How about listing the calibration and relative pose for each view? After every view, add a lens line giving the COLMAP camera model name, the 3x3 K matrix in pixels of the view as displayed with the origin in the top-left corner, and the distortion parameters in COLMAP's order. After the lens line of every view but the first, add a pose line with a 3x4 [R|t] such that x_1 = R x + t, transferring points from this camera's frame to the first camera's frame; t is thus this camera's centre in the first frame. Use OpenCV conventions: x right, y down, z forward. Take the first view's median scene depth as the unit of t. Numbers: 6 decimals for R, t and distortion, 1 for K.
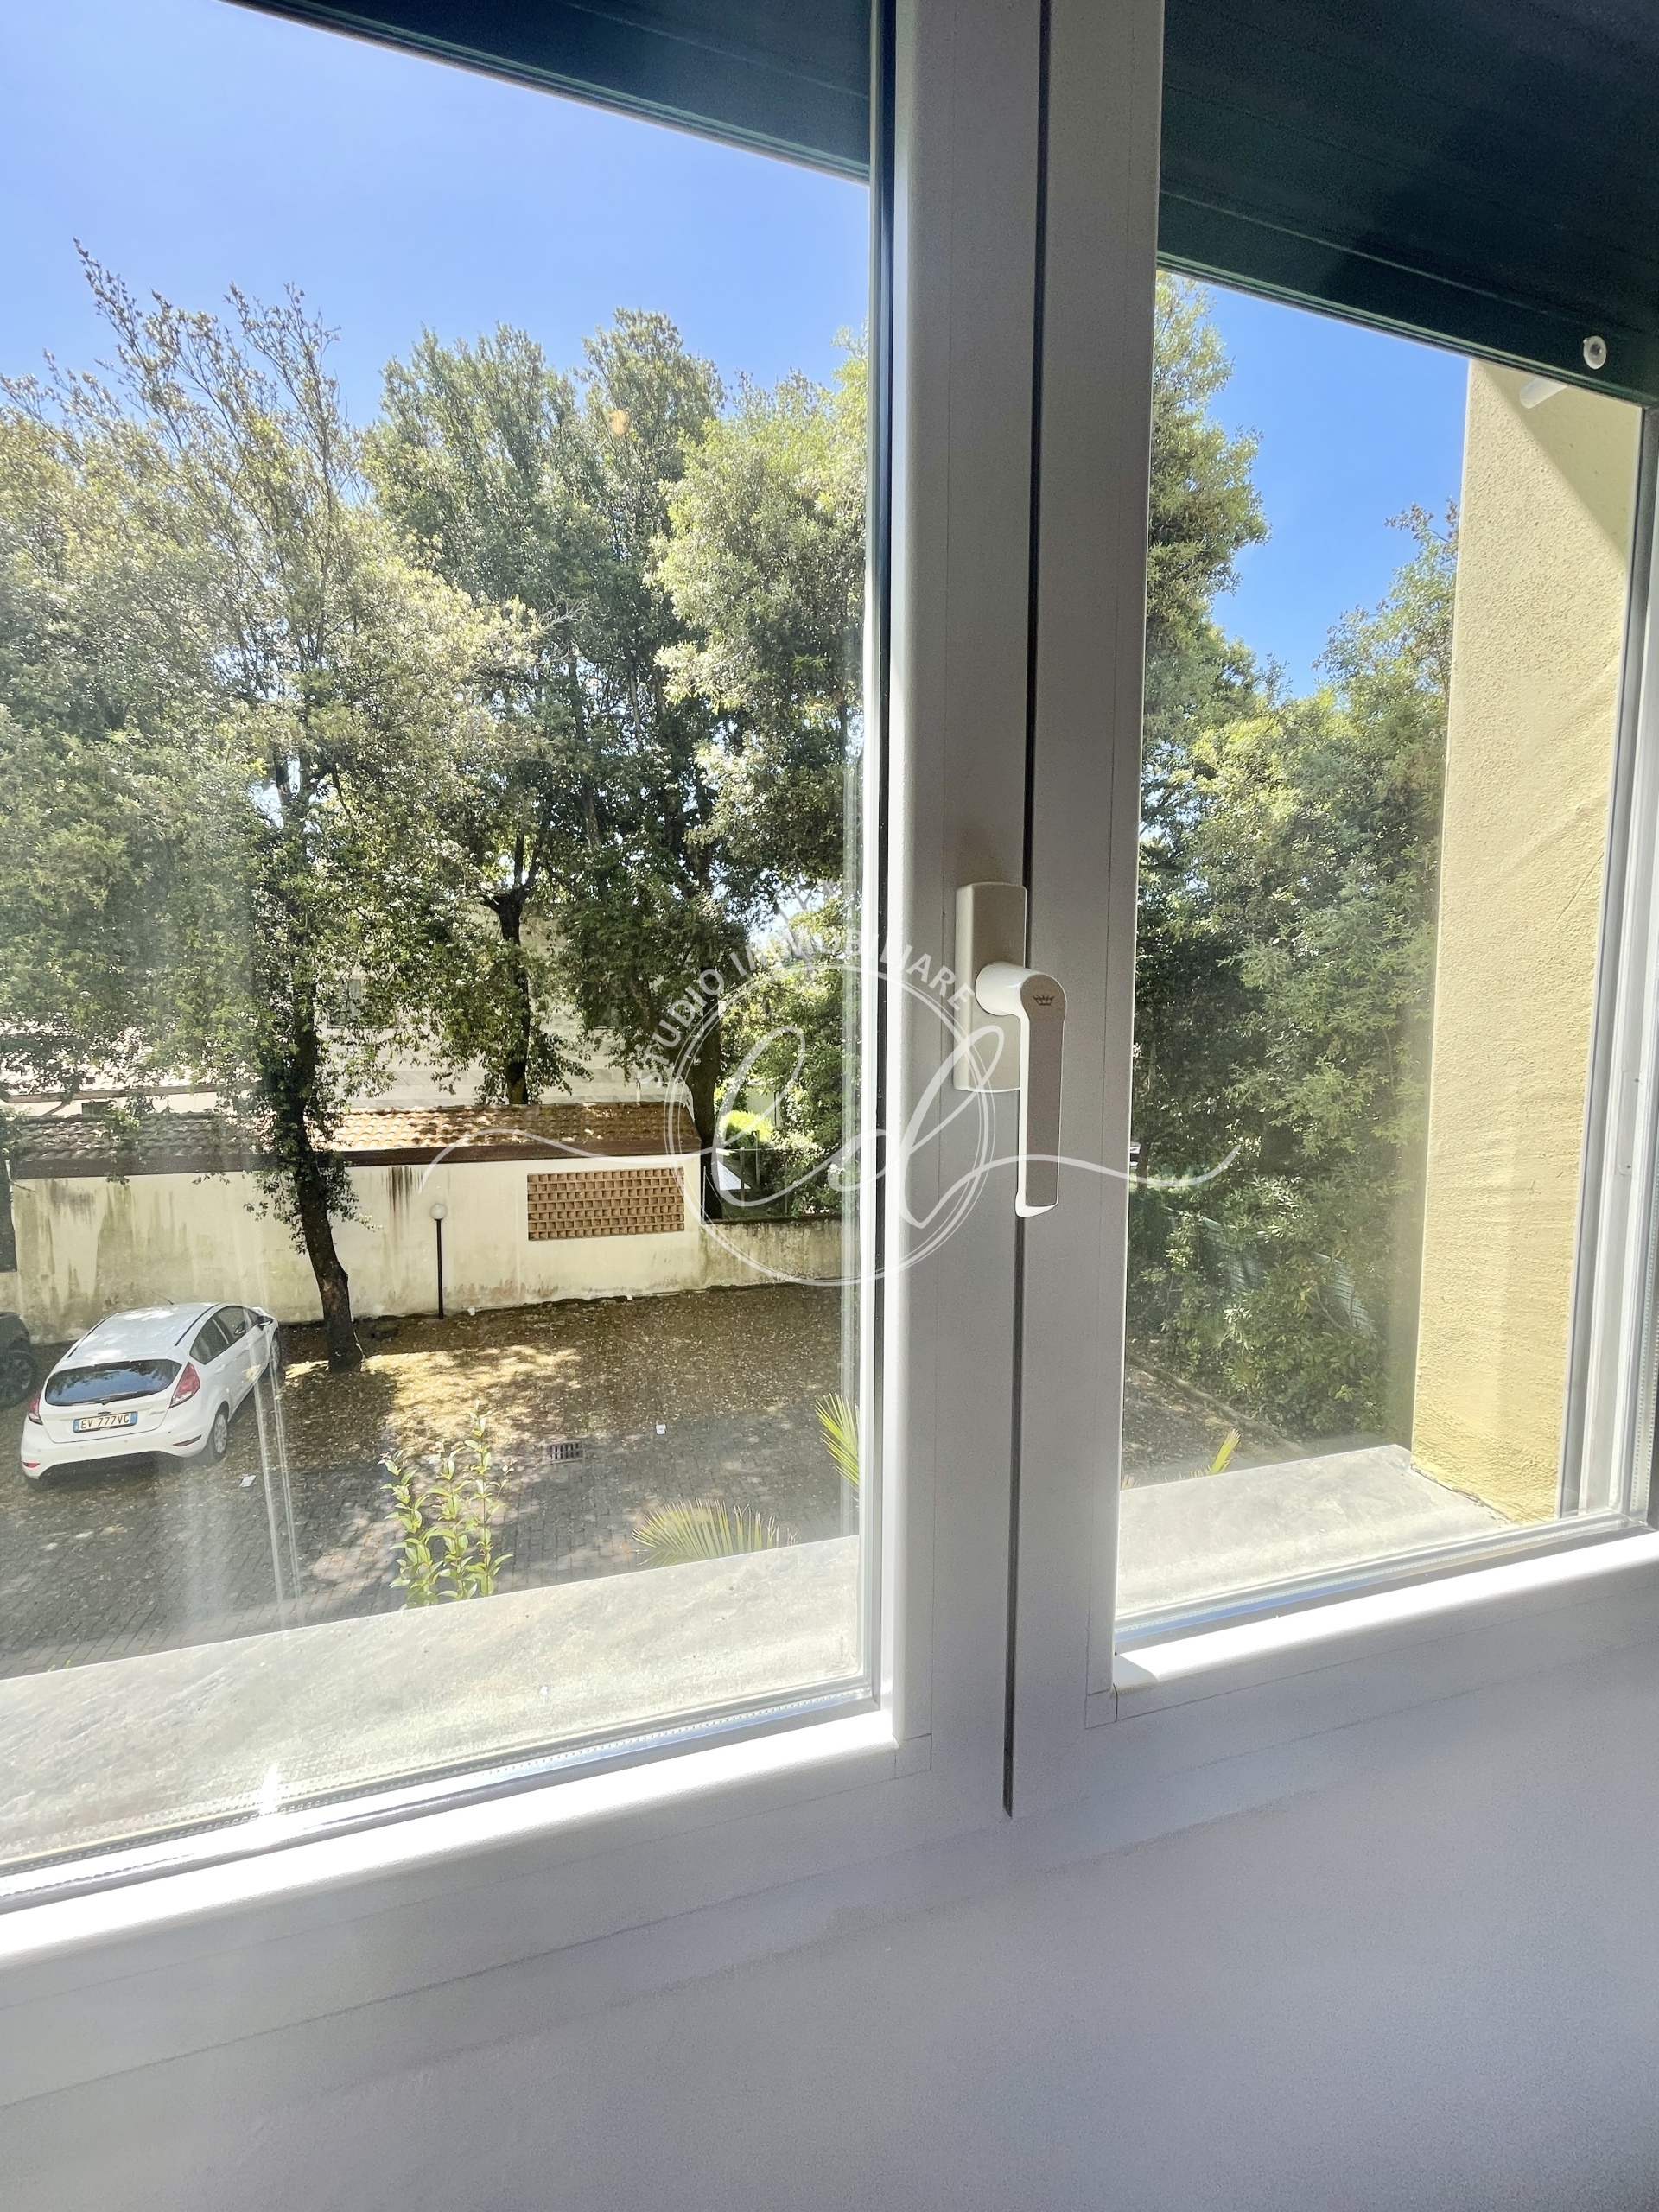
lens RADIAL K [[895.1, 0, 831.7], [0, 895.1, 1102.1], [0, 0, 1]] dist [-0.002262, 0.000026]
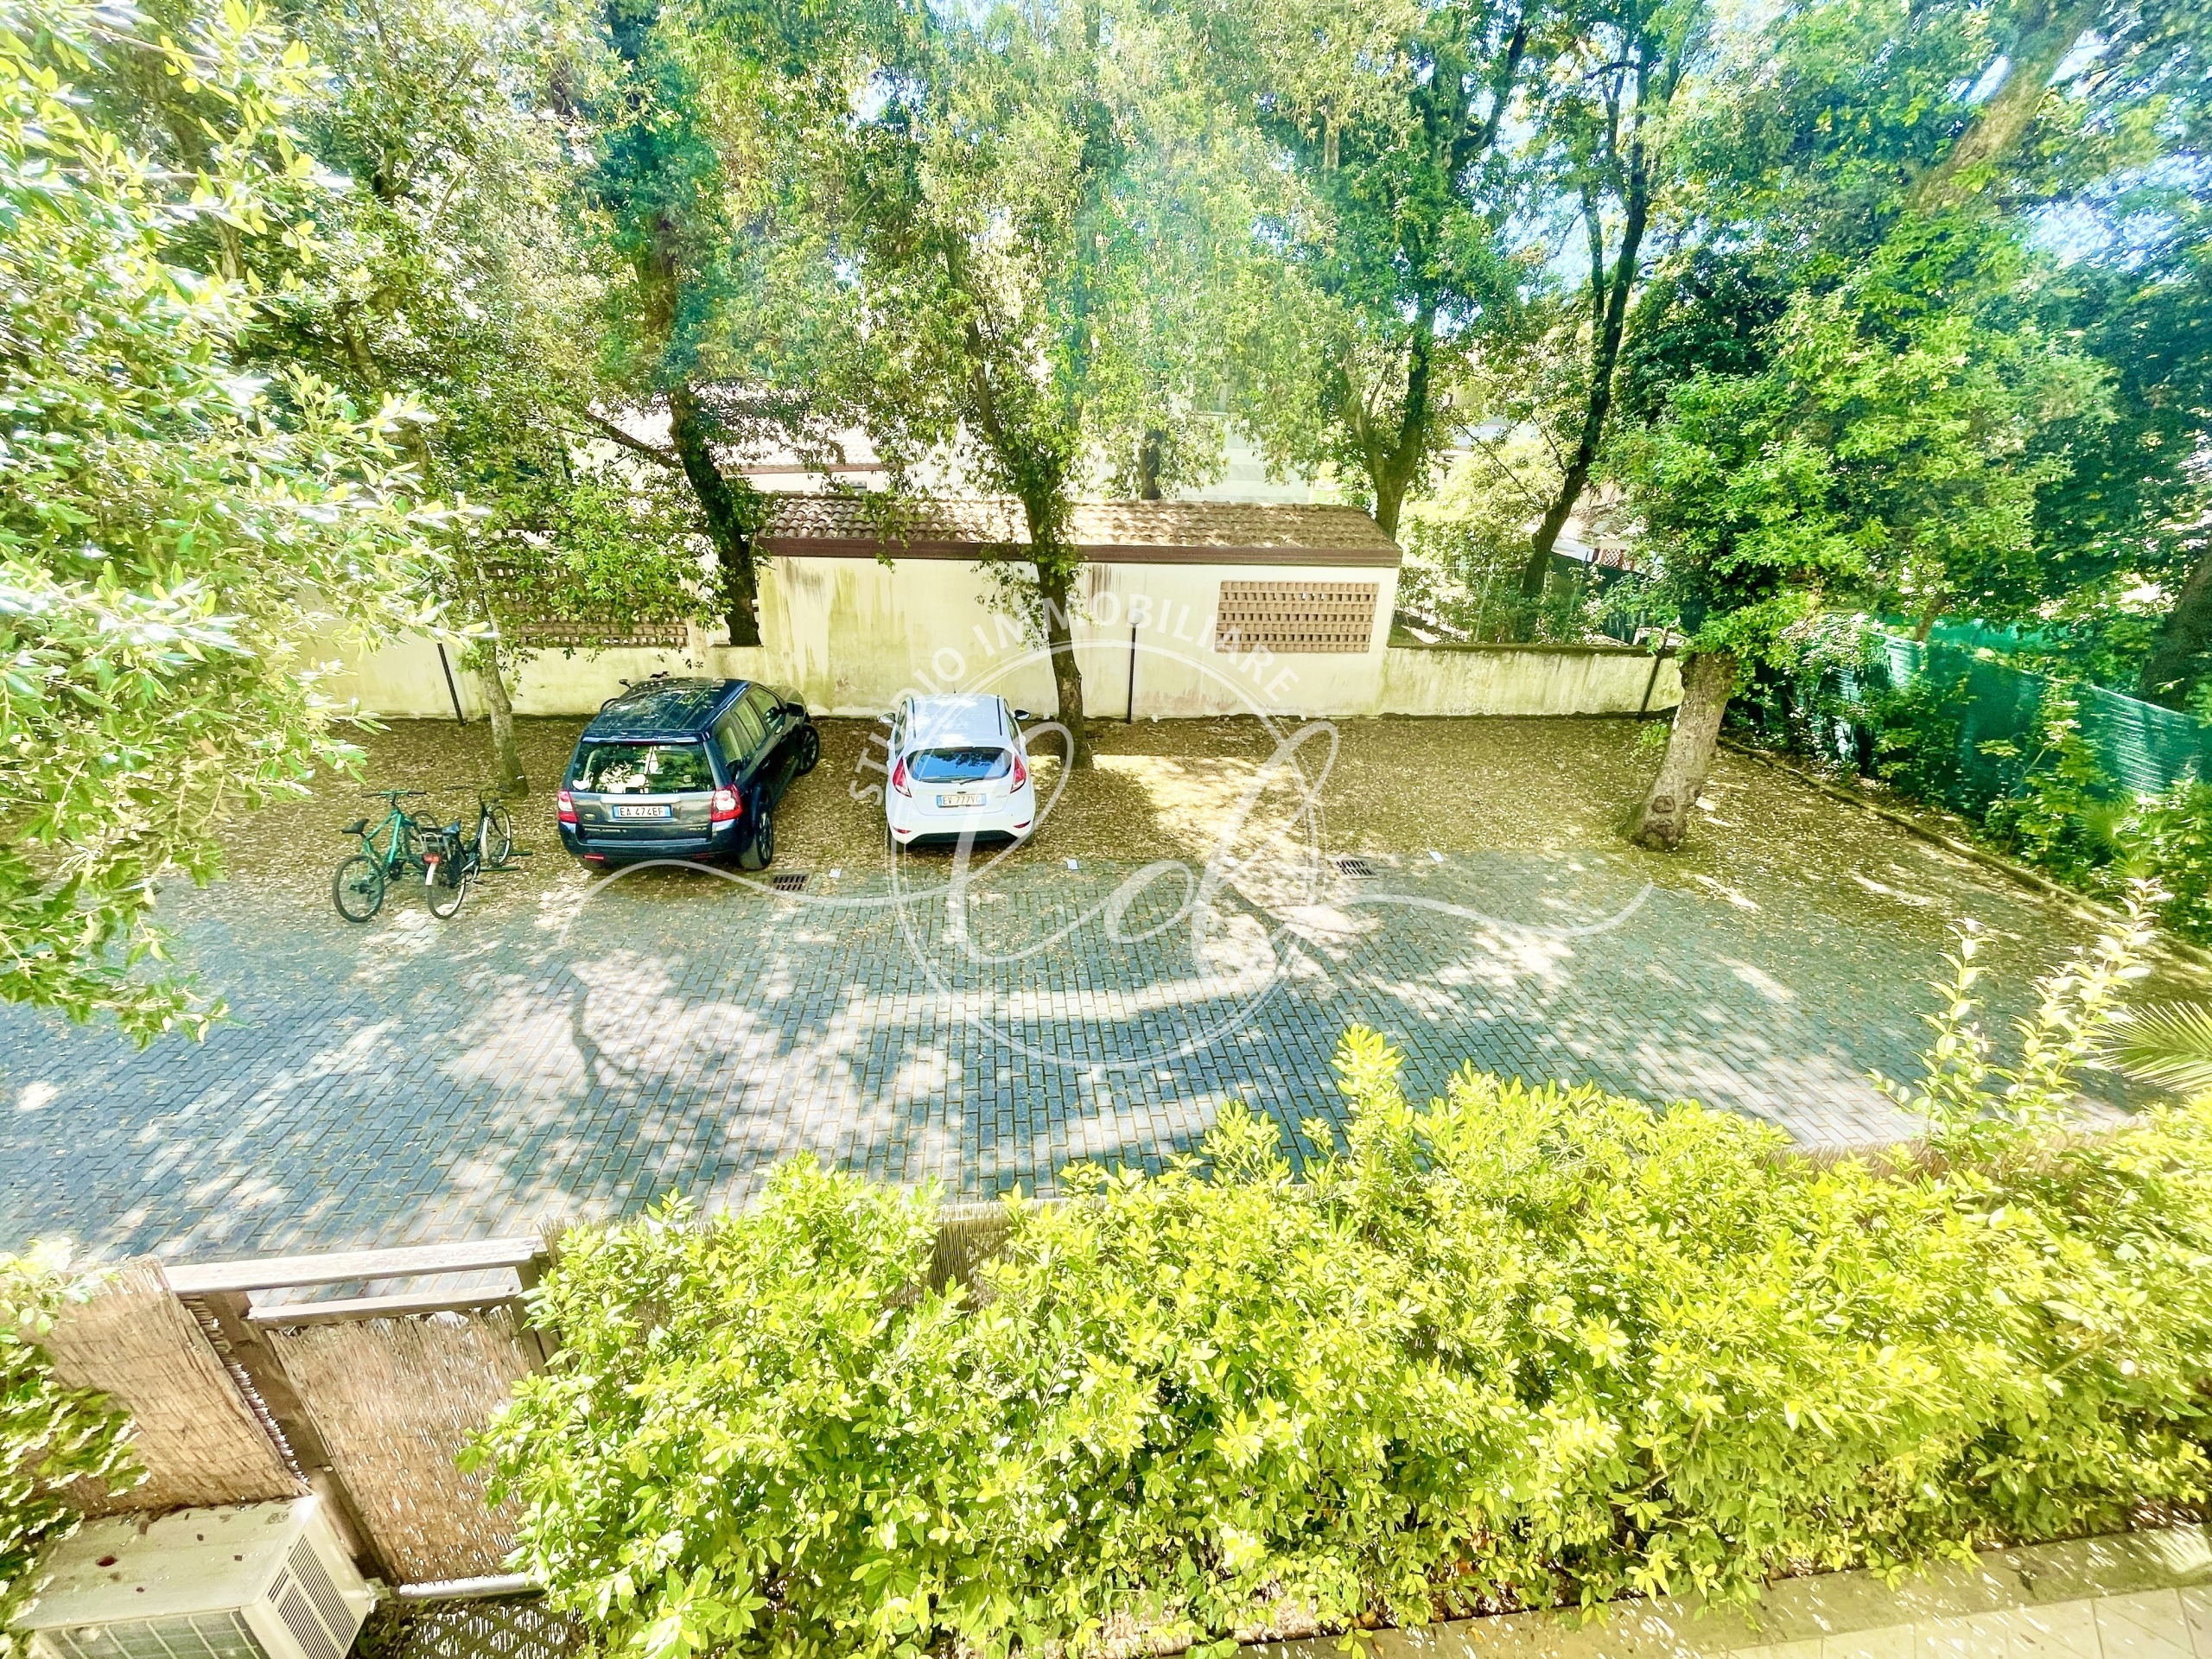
lens RADIAL K [[895.1, 0, 1109.4], [0, 895.1, 830.0], [0, 0, 1]] dist [-0.002262, 0.000026]
pose [[0.982875, 0.103413, -0.152520, -0.320548], [-0.046226, 0.939587, 0.339174, 0.014599], [0.178381, -0.326316, 0.928277, 0.019697]]
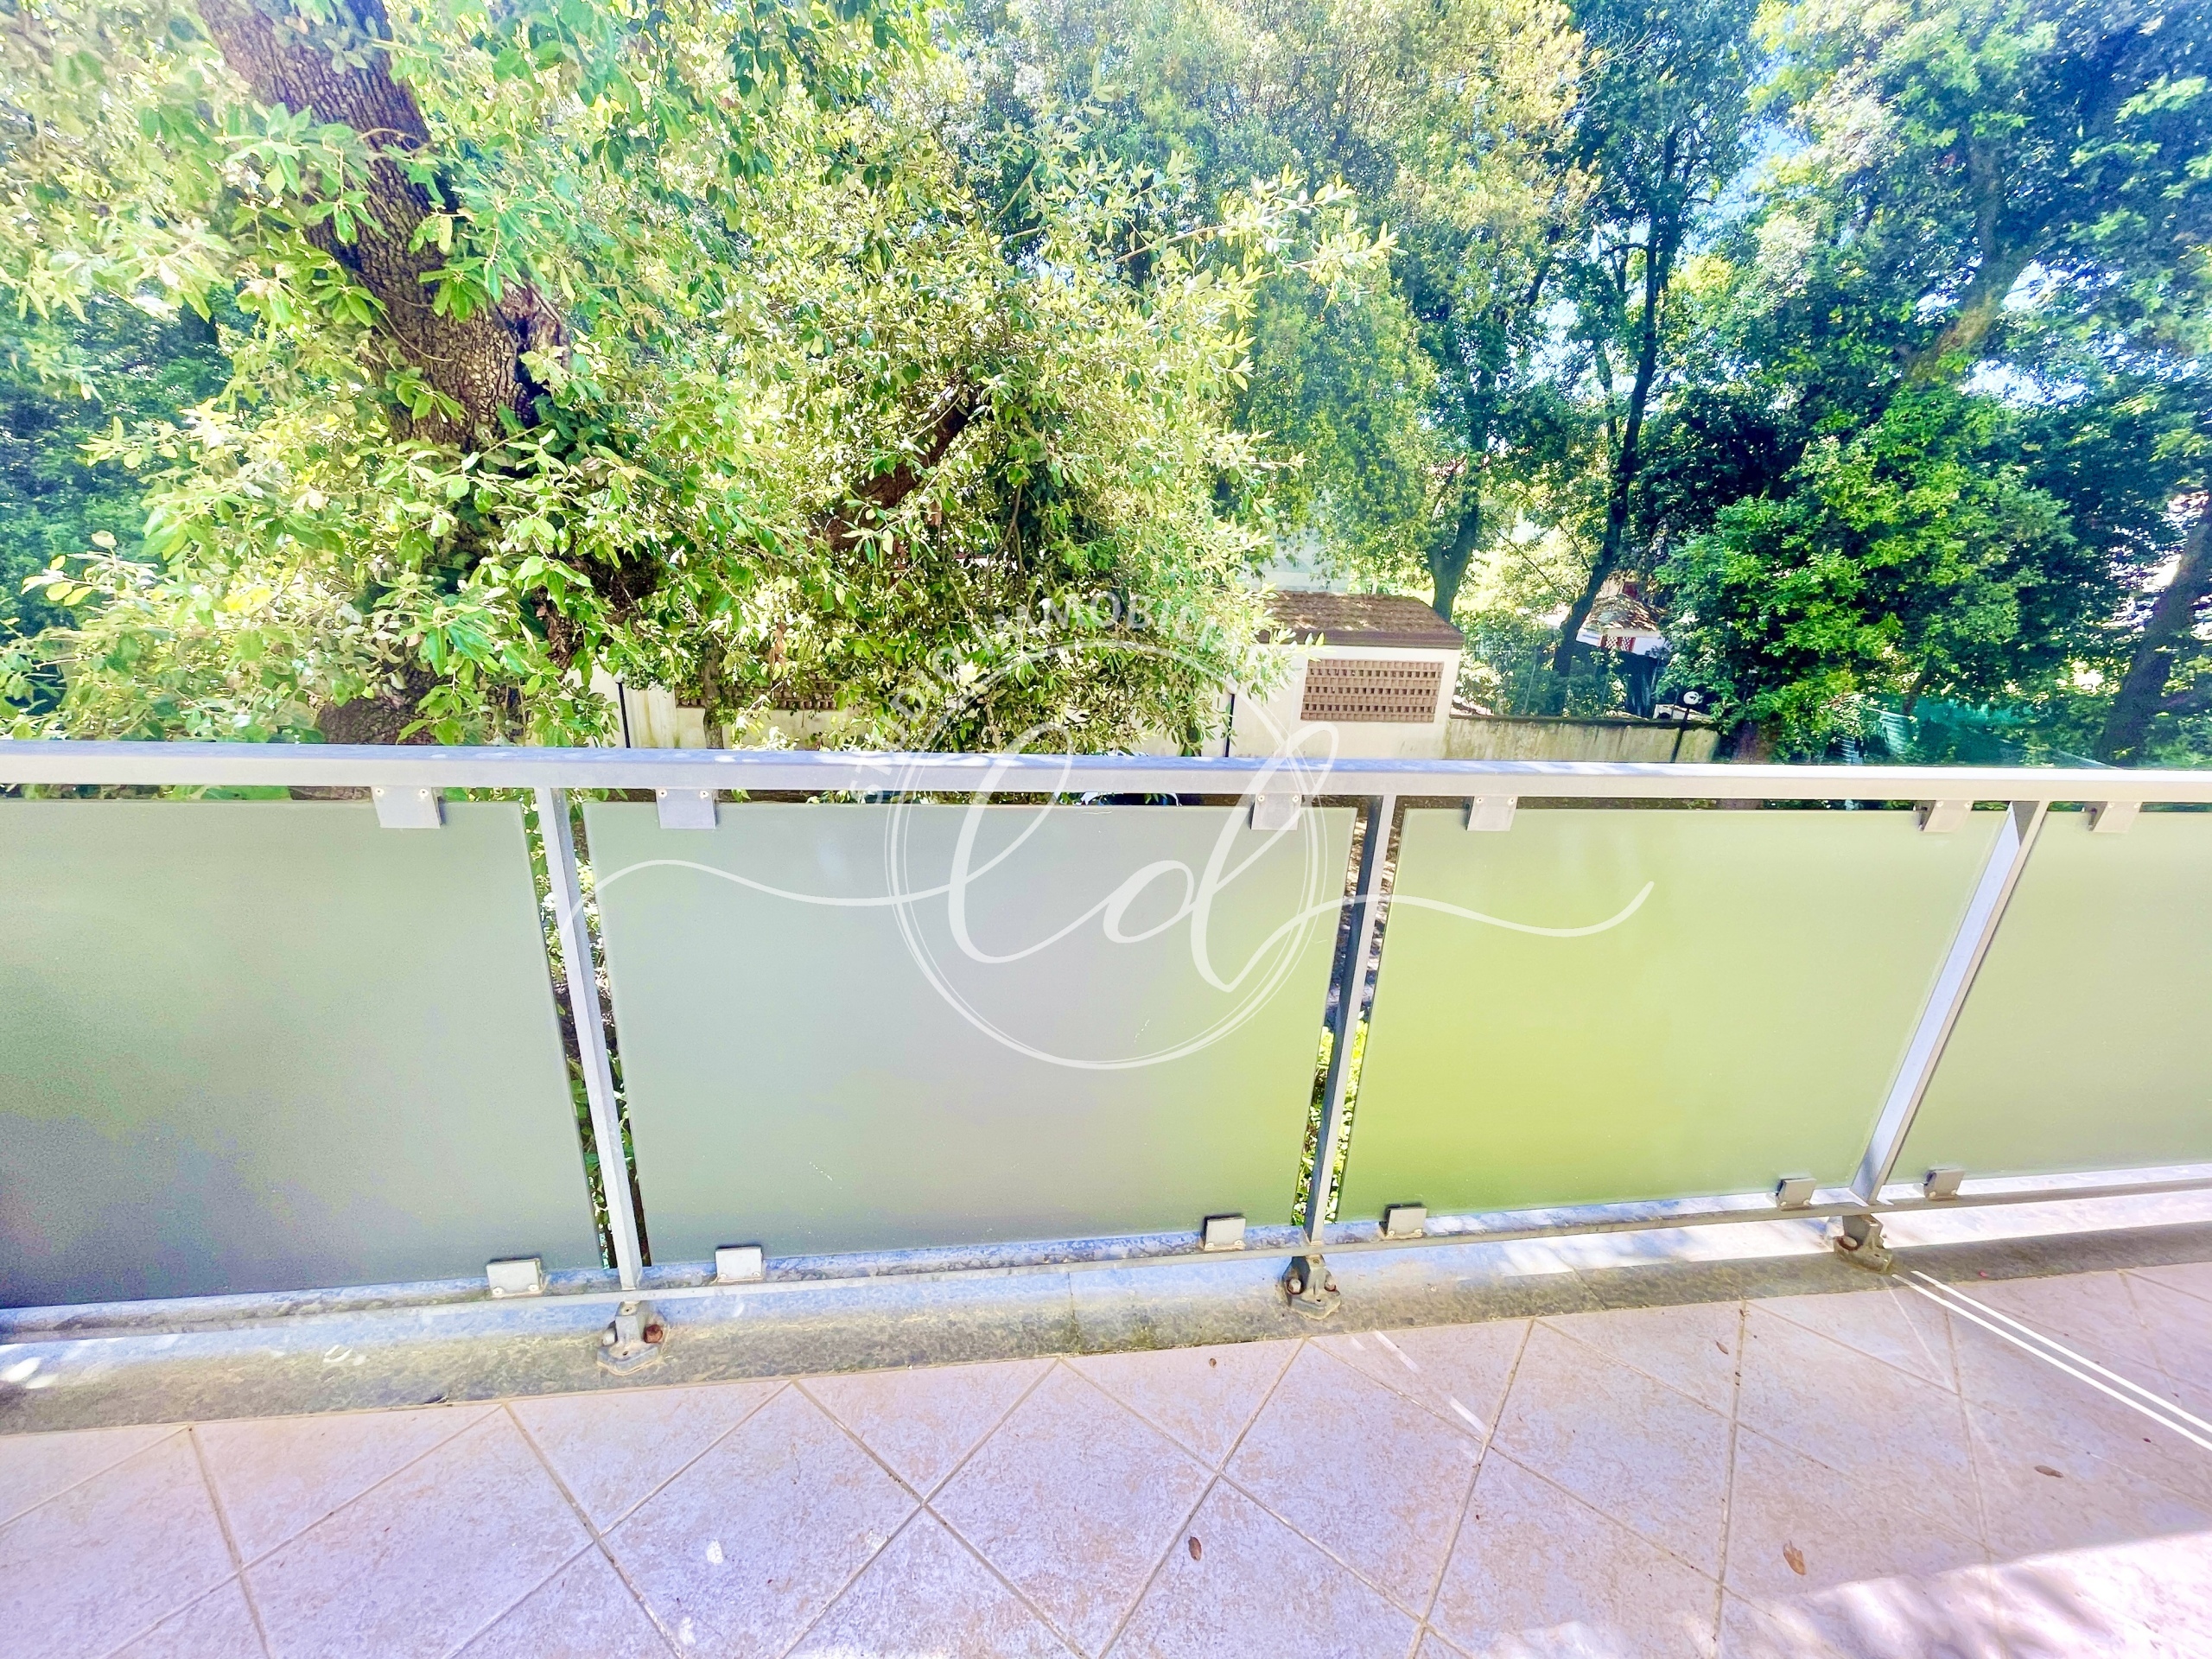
lens RADIAL K [[895.1, 0, 1104.3], [0, 895.1, 828.1], [0, 0, 1]] dist [-0.002262, 0.000026]
pose [[0.986760, 0.096460, -0.130384, -0.472732], [-0.060788, 0.965273, 0.254073, 0.021146], [0.150364, -0.242783, 0.958356, -0.132354]]
